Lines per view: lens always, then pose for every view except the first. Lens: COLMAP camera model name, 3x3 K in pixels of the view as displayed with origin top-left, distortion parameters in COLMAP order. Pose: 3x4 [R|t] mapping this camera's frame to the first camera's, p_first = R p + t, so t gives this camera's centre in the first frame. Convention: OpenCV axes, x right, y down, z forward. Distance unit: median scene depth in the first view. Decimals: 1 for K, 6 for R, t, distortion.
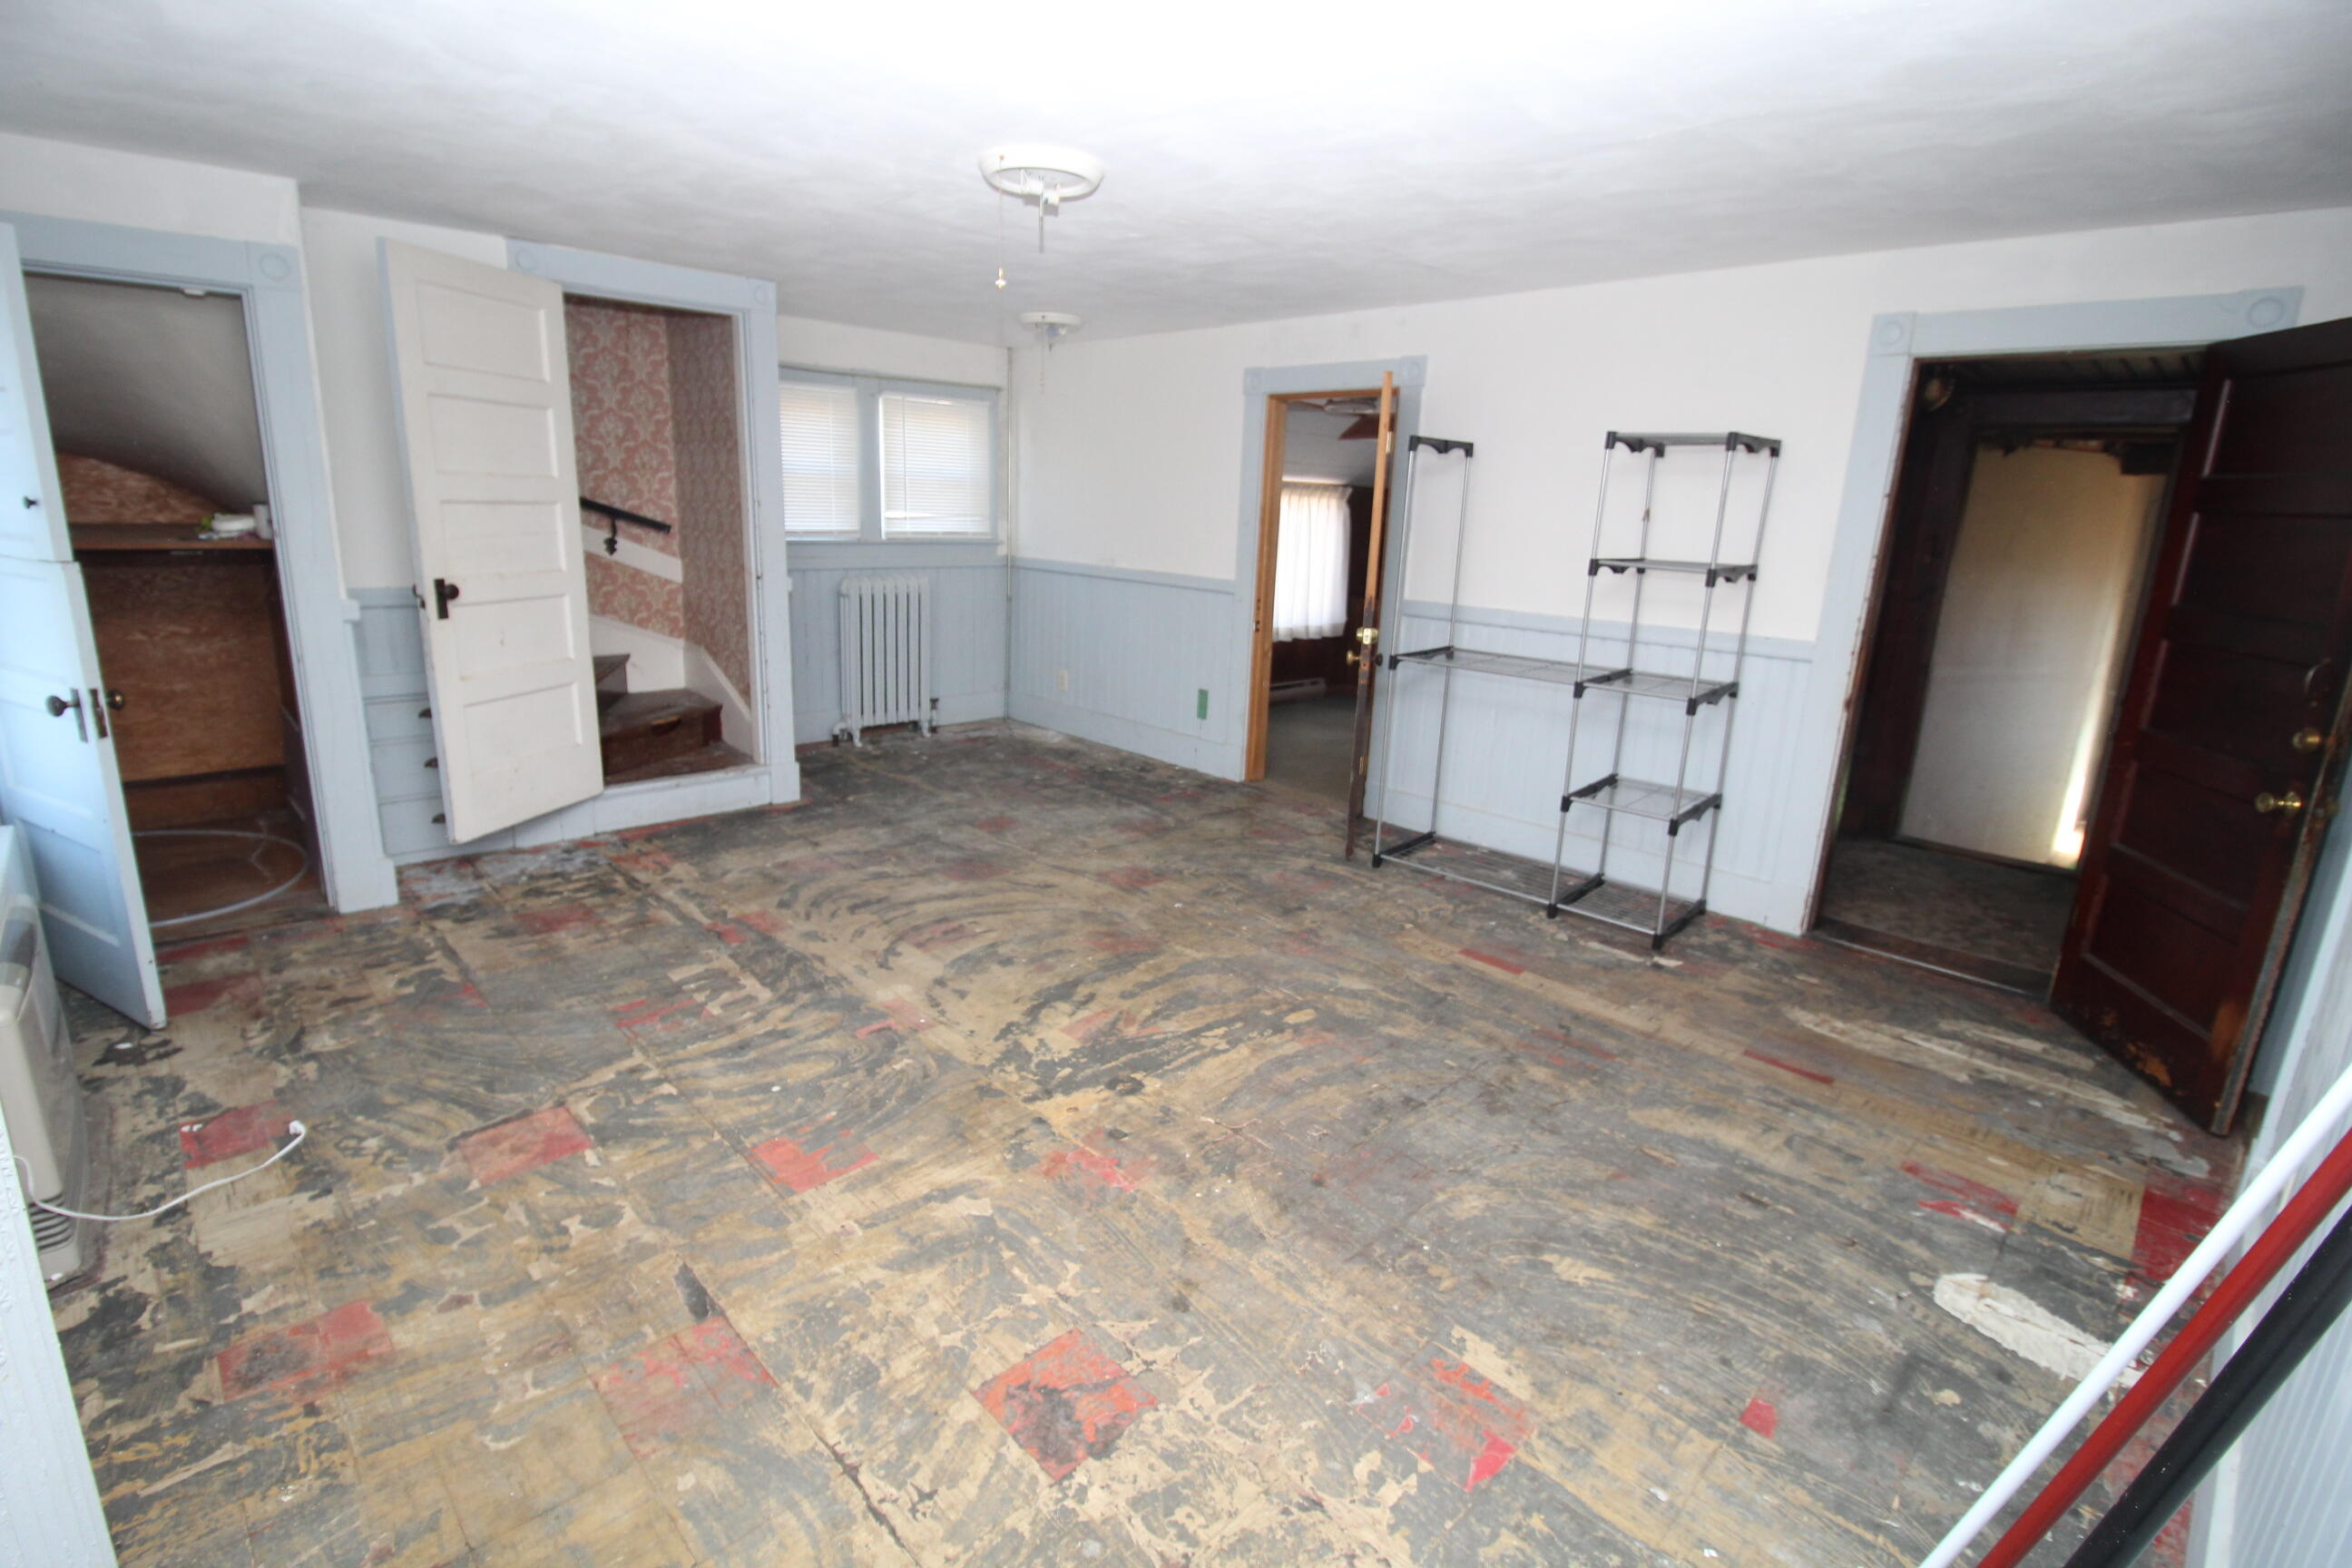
lens RADIAL K [[1091.3, 0, 1164.3], [0, 1091.3, 768.1], [0, 0, 1]] dist [-0.002946, -0.009608]
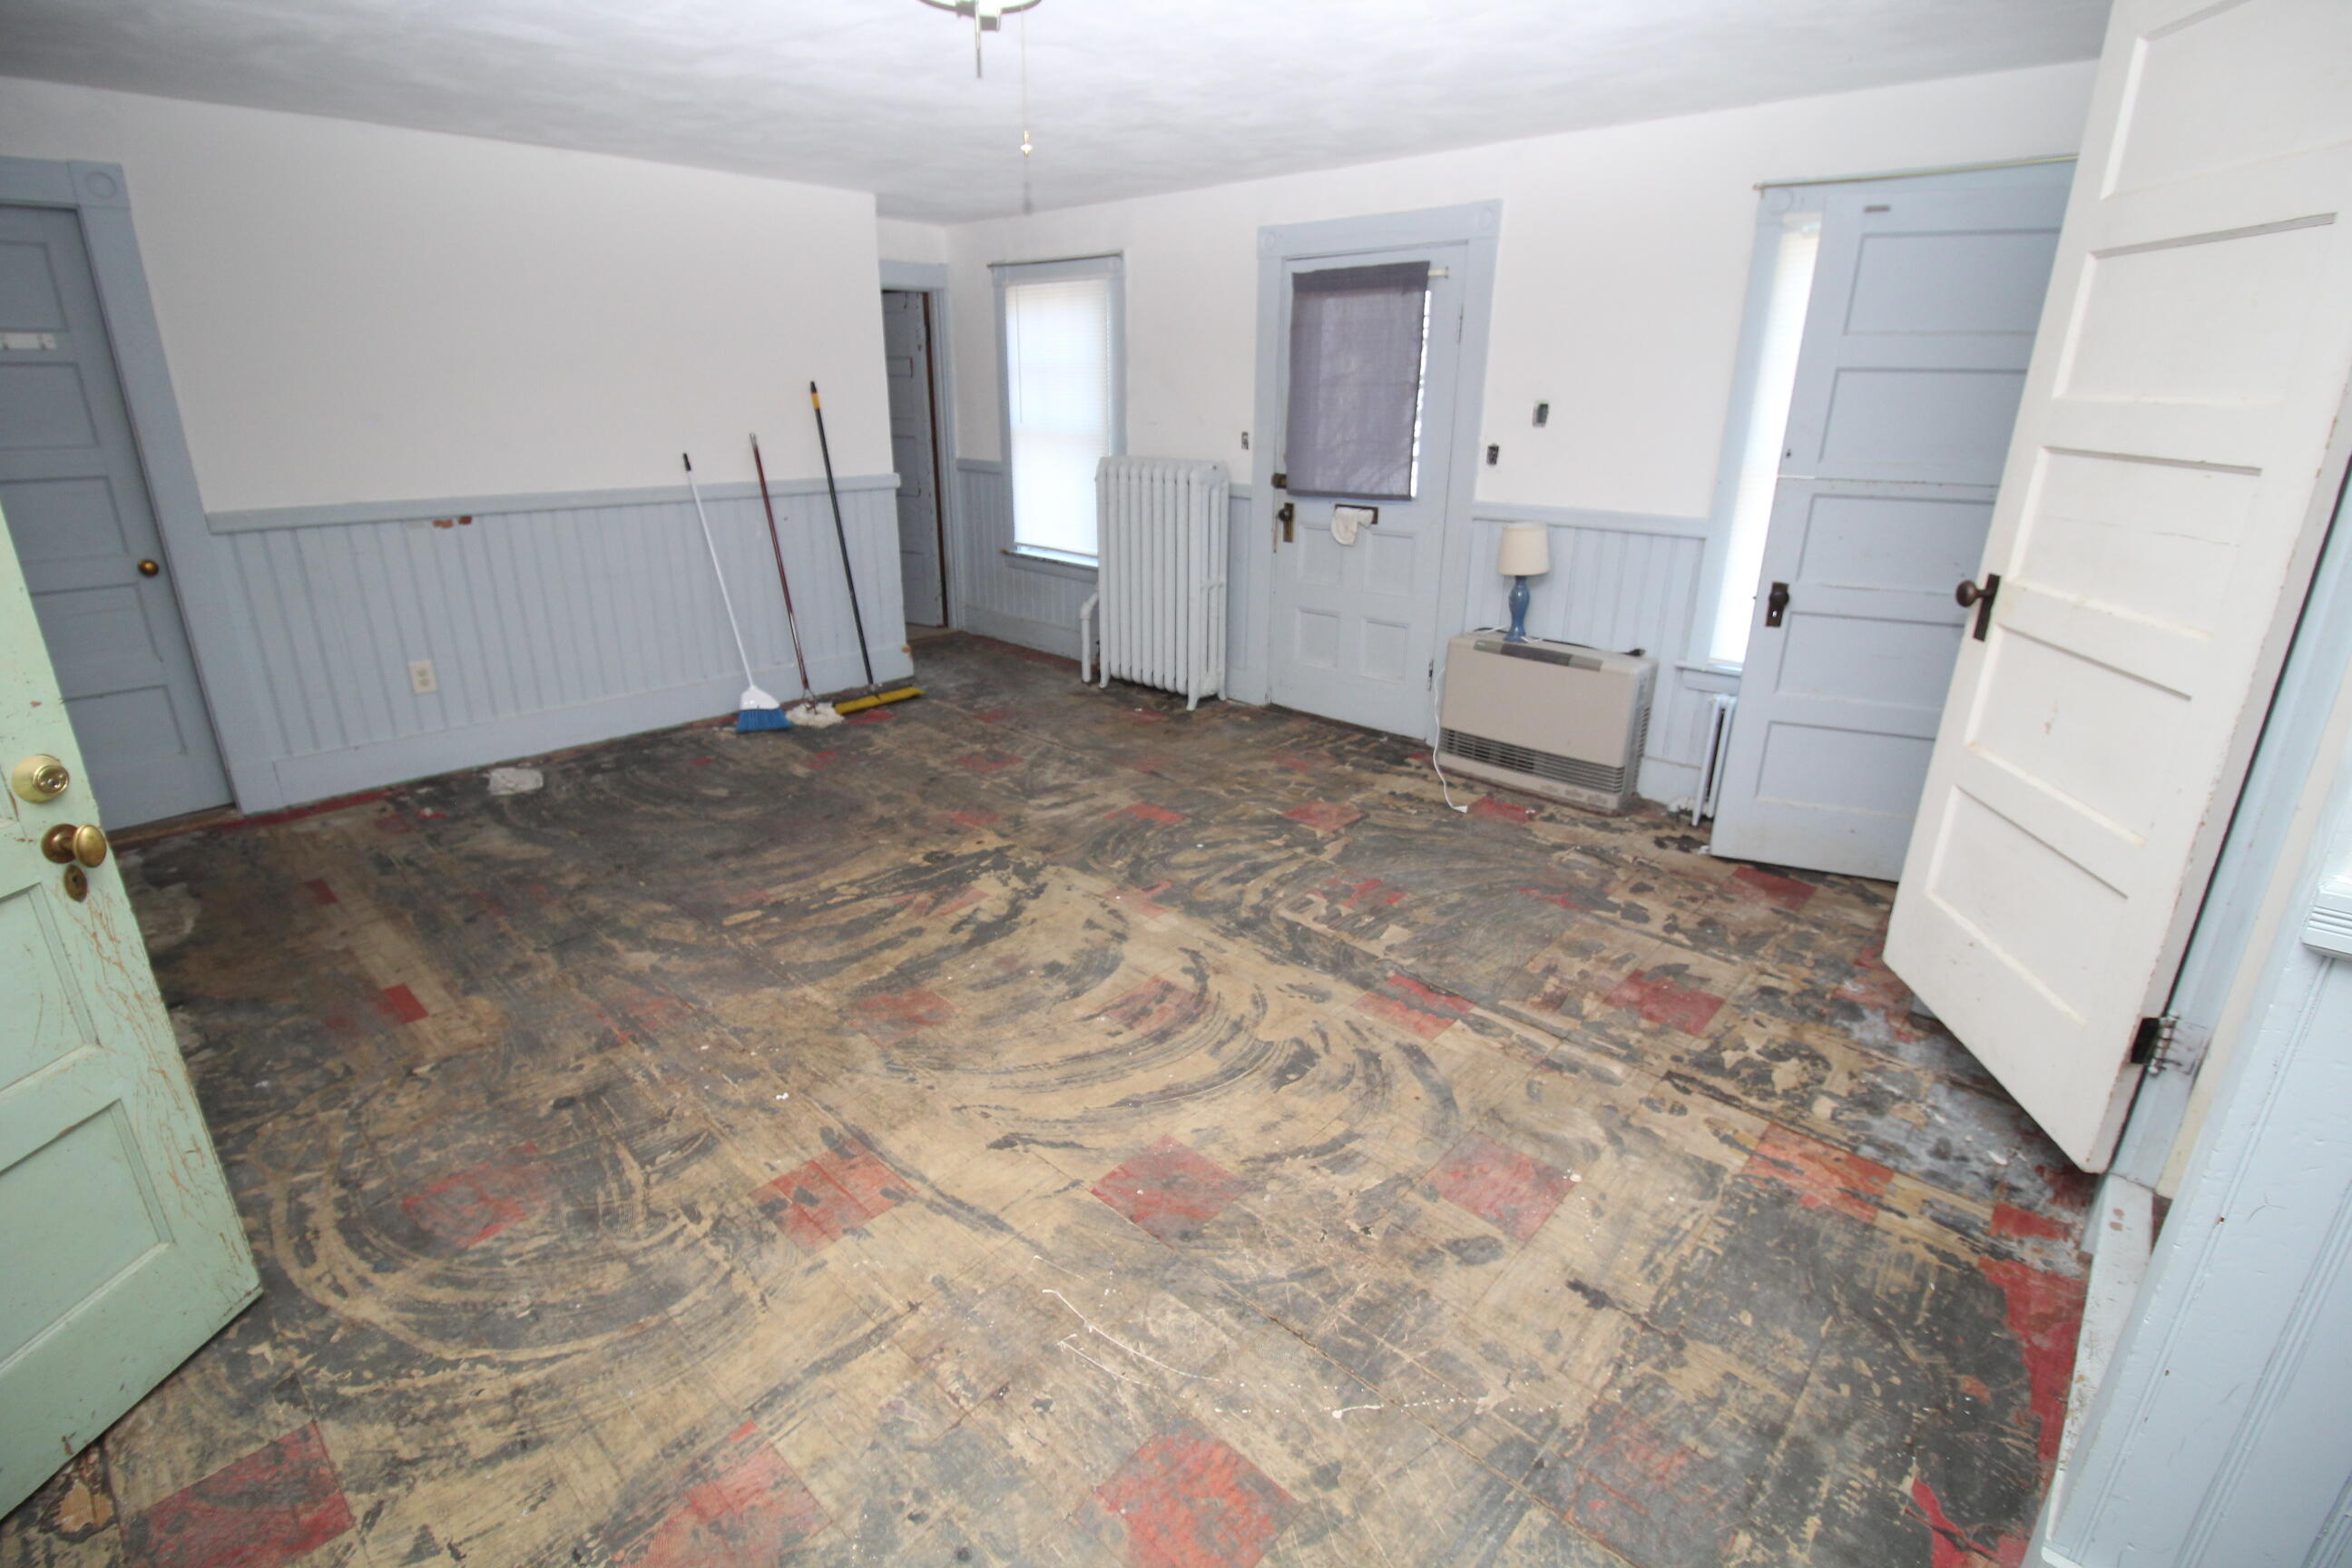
lens RADIAL K [[1091.3, 0, 1164.3], [0, 1091.3, 768.1], [0, 0, 1]] dist [-0.002946, -0.009608]
pose [[-0.997563, -0.026105, -0.064708, -0.185036], [-0.057001, 0.839757, 0.539963, -0.433345], [0.040243, 0.542335, -0.839198, 1.744318]]
